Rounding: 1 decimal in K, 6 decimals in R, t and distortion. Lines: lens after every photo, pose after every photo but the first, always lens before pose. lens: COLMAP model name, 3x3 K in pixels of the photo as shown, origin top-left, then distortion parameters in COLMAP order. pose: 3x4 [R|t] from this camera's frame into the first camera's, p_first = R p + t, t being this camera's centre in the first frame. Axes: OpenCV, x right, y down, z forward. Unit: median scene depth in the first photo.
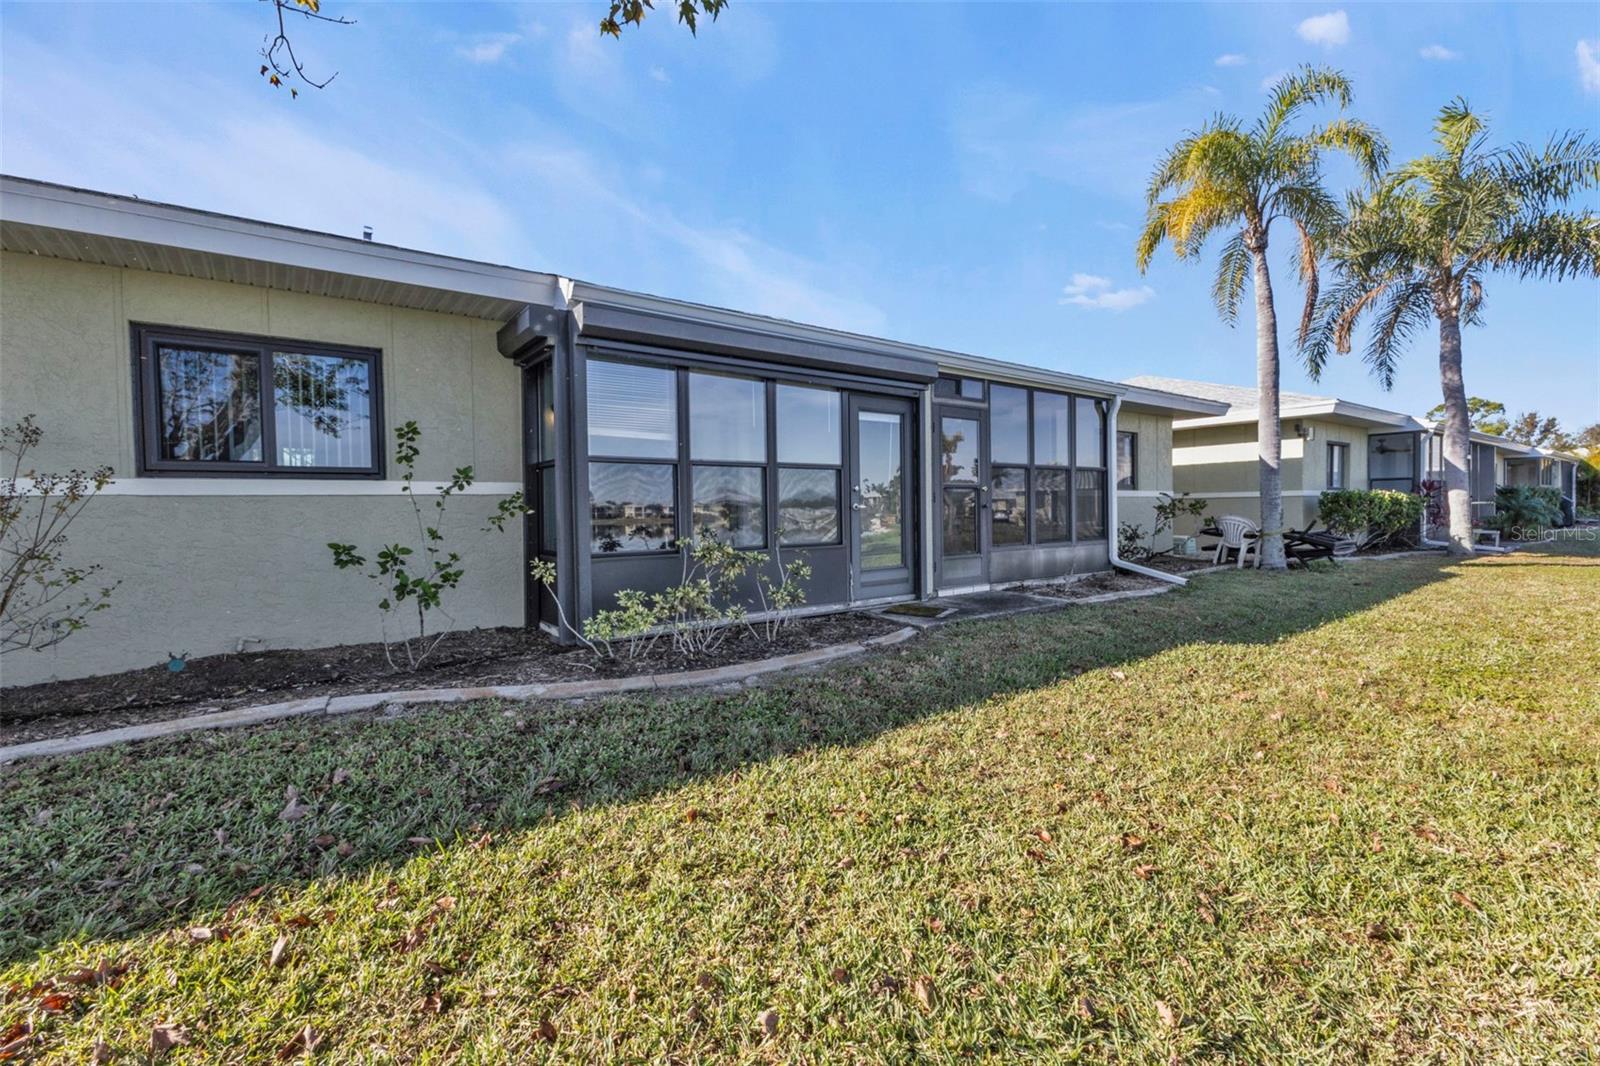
lens RADIAL K [[675.8, 0, 802.2], [0, 675.8, 526.0], [0, 0, 1]] dist [0.008002, -0.004209]
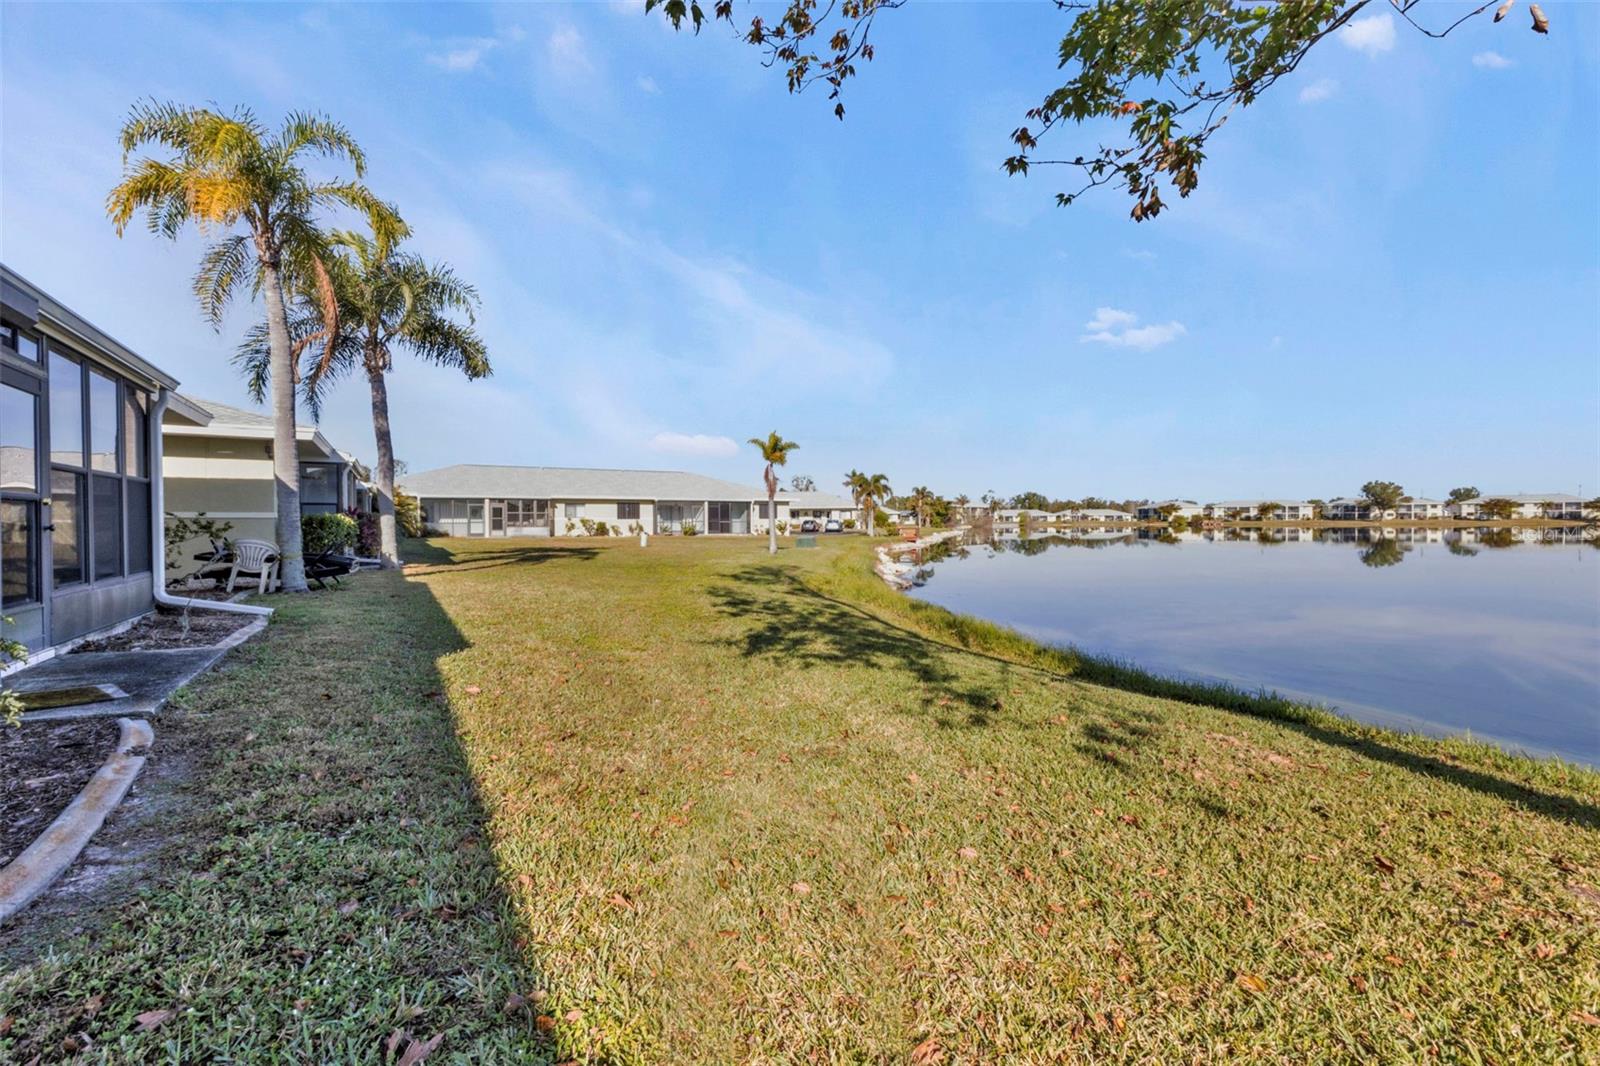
lens RADIAL K [[675.8, 0, 802.2], [0, 675.8, 526.0], [0, 0, 1]] dist [0.008002, -0.004209]
pose [[0.115363, 0.010747, 0.993265, -0.206916], [0.016551, 0.999782, -0.012740, -0.007733], [-0.993186, 0.017909, 0.115160, 0.137753]]
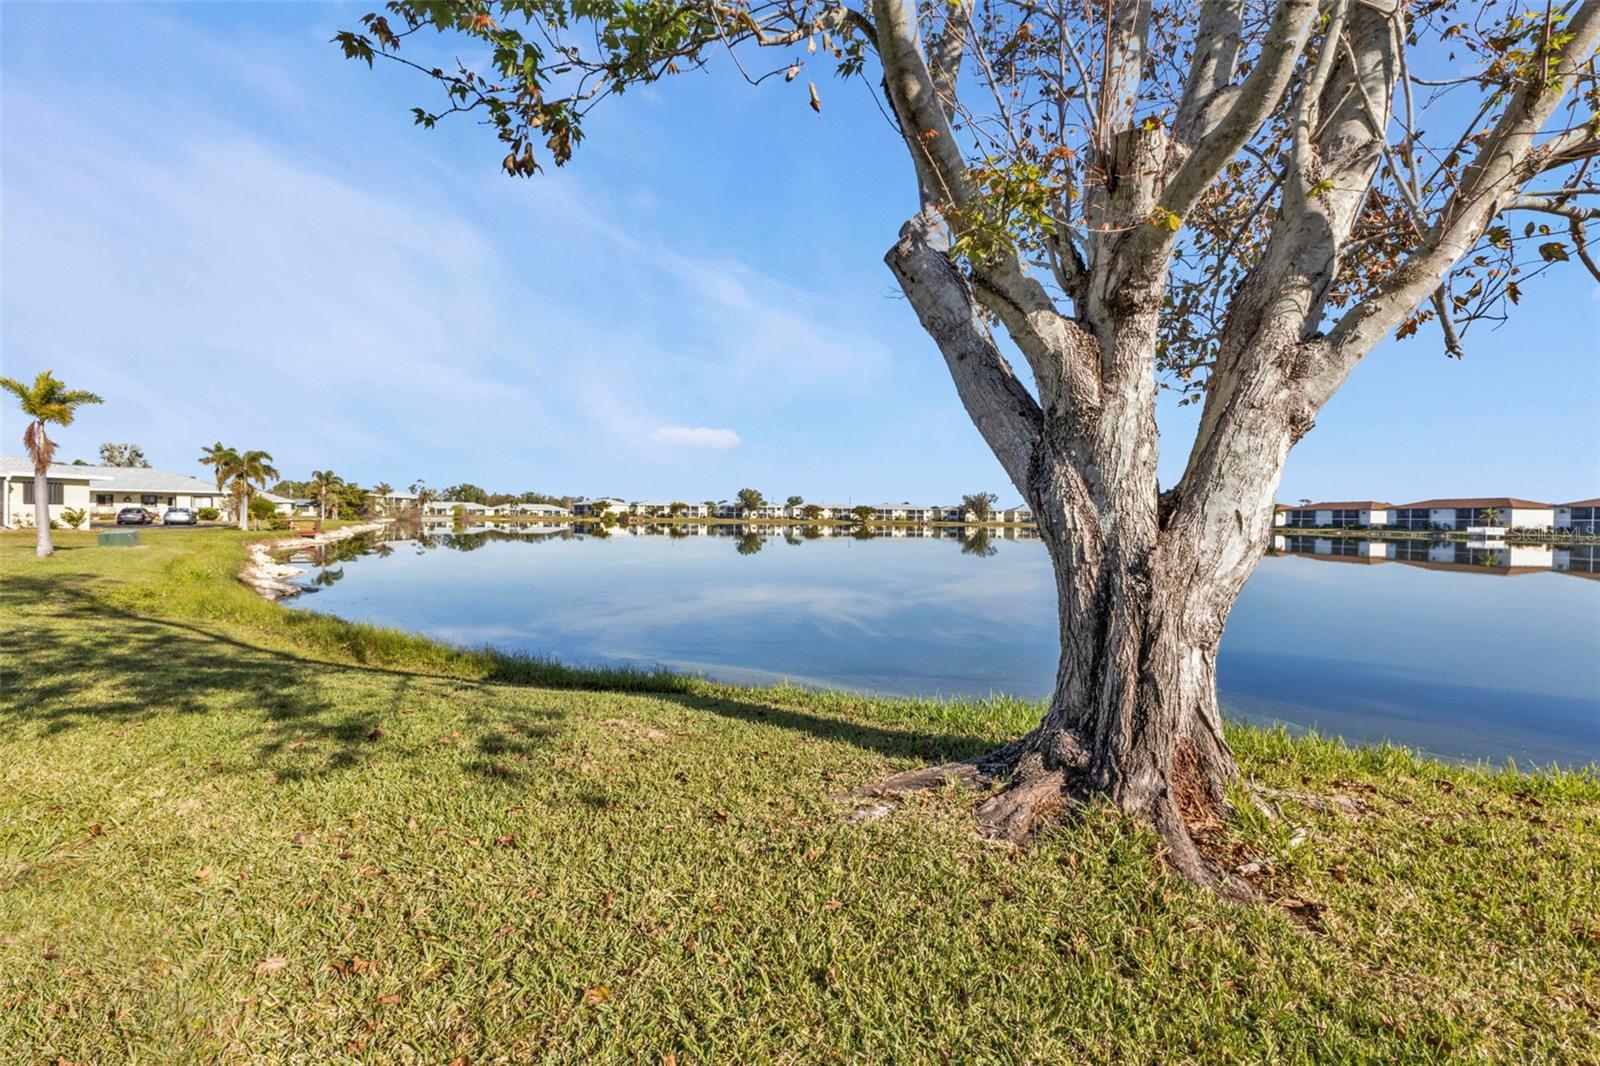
lens RADIAL K [[675.8, 0, 802.2], [0, 675.8, 526.0], [0, 0, 1]] dist [0.008002, -0.004209]
pose [[-0.619613, 0.001030, 0.784907, -0.197475], [0.009047, 0.999942, 0.005830, -0.007298], [-0.784855, 0.010713, -0.619586, 0.126683]]
